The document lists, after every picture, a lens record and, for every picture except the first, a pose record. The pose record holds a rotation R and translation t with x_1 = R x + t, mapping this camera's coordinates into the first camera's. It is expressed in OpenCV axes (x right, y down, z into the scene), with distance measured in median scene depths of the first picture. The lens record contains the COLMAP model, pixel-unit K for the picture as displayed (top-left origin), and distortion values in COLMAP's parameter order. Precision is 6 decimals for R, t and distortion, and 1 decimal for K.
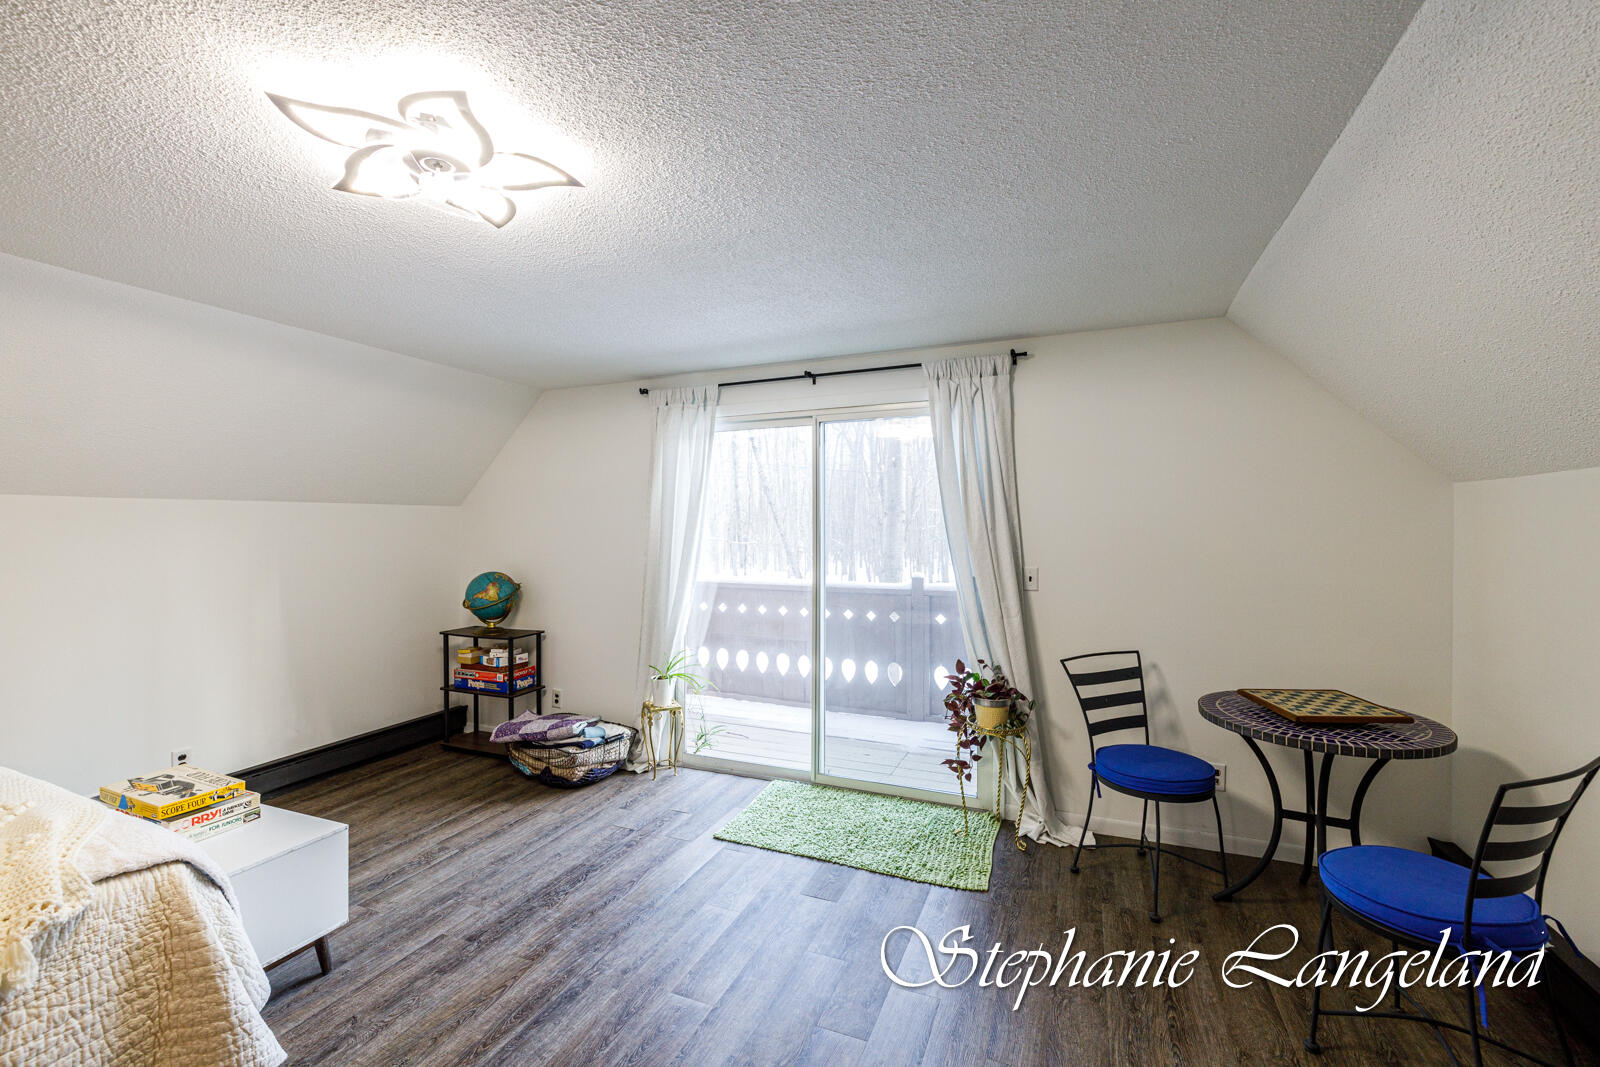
lens RADIAL K [[680.4, 0, 806.2], [0, 680.4, 523.6], [0, 0, 1]] dist [-0.001455, -0.000355]
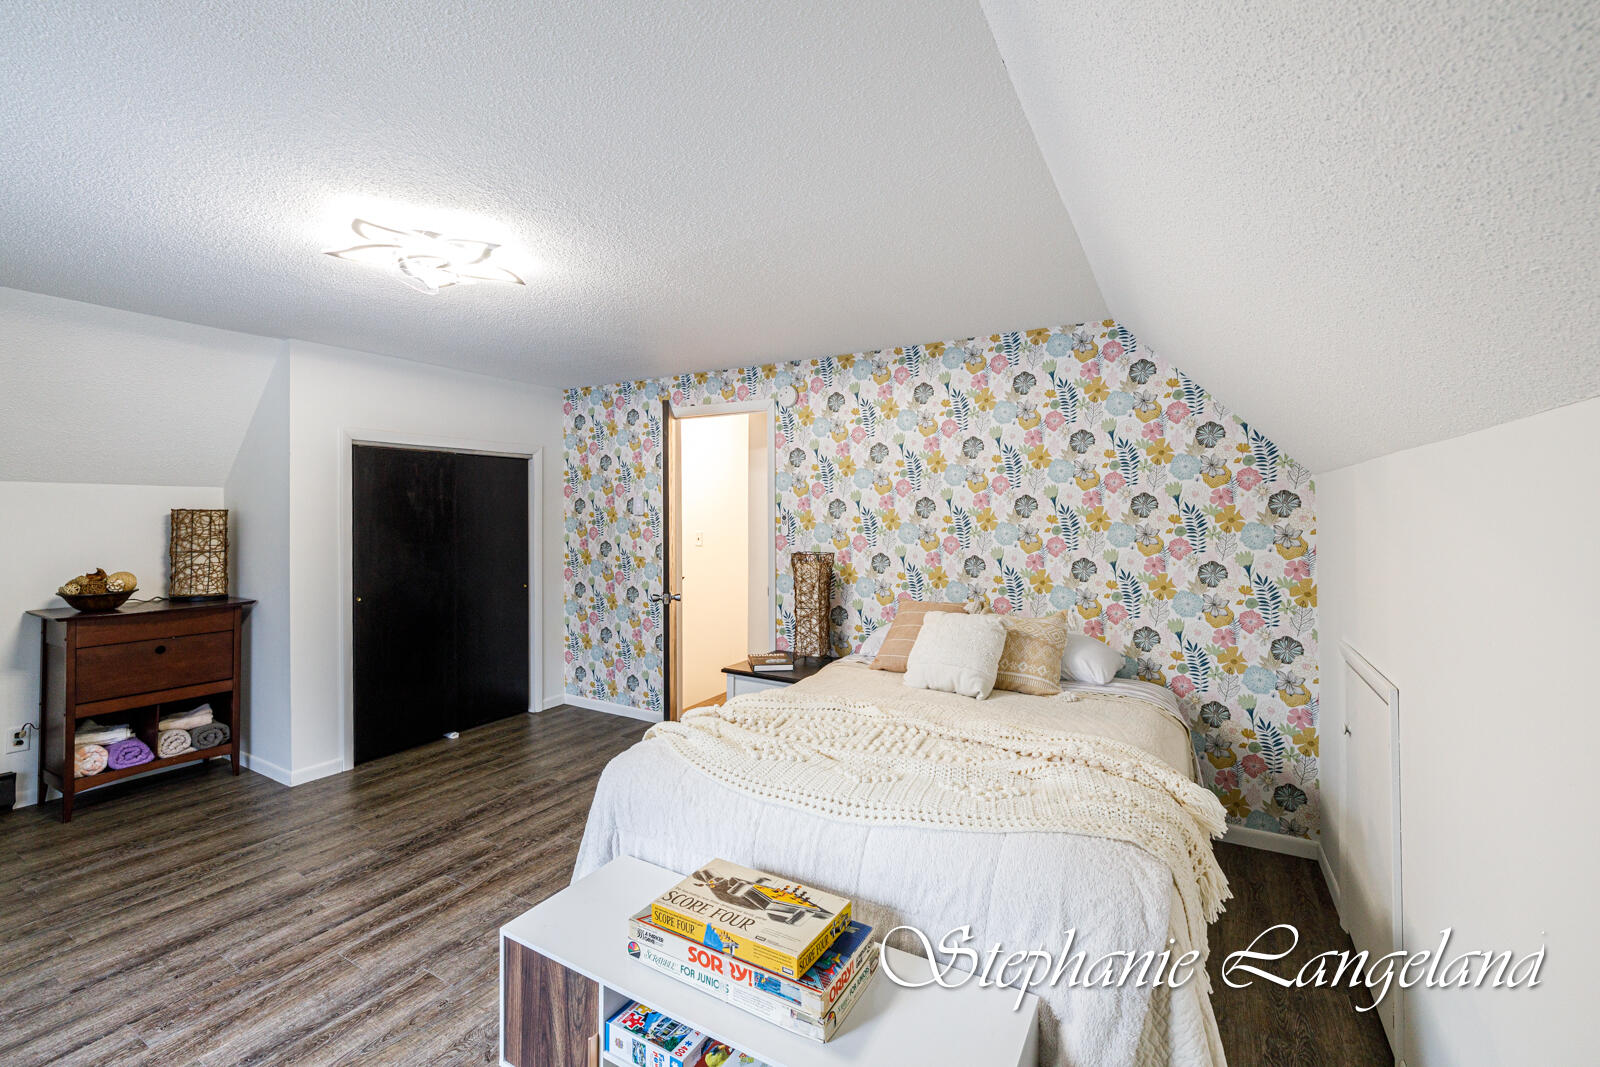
lens RADIAL K [[680.4, 0, 806.2], [0, 680.4, 523.6], [0, 0, 1]] dist [-0.001455, -0.000355]
pose [[-0.992731, 0.003889, 0.120291, -1.218817], [0.003527, 0.999989, -0.003224, 0.025144], [-0.120302, -0.002777, -0.992733, 1.881727]]
